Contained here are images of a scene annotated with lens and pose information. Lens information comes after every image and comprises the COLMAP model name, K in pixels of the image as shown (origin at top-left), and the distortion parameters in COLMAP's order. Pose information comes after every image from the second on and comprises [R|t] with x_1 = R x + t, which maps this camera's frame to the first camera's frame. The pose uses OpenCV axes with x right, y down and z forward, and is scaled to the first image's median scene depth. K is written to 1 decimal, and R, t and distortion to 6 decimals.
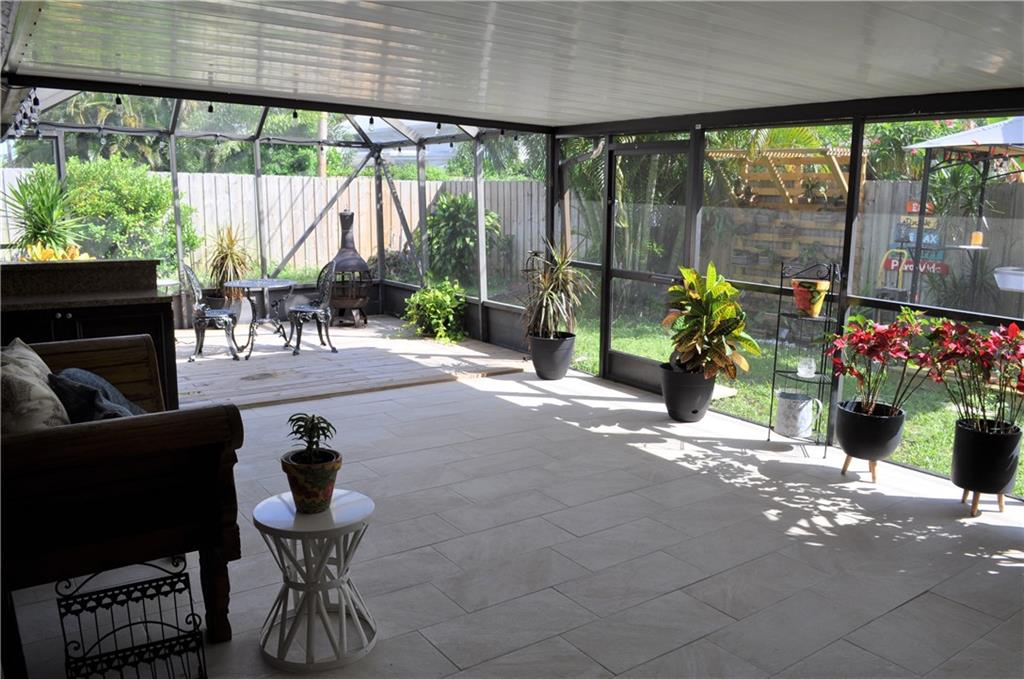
lens RADIAL K [[805.5, 0, 512.0], [0, 805.5, 339.5], [0, 0, 1]] dist [-0.079804, 0.001615]
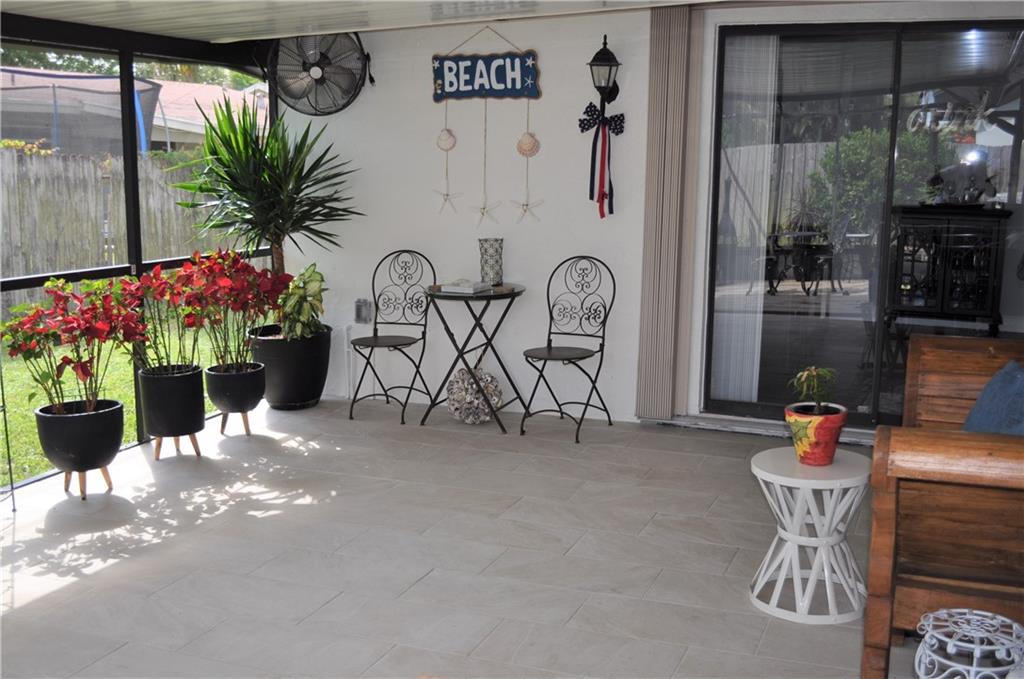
lens RADIAL K [[1089.2, 0, 512.0], [0, 1089.2, 339.5], [0, 0, 1]] dist [-0.008622, -0.007325]
pose [[-0.530161, -0.165858, 0.831517, -0.746606], [0.135815, 0.951408, 0.276365, -0.244171], [-0.836949, 0.259450, -0.481874, 1.231343]]
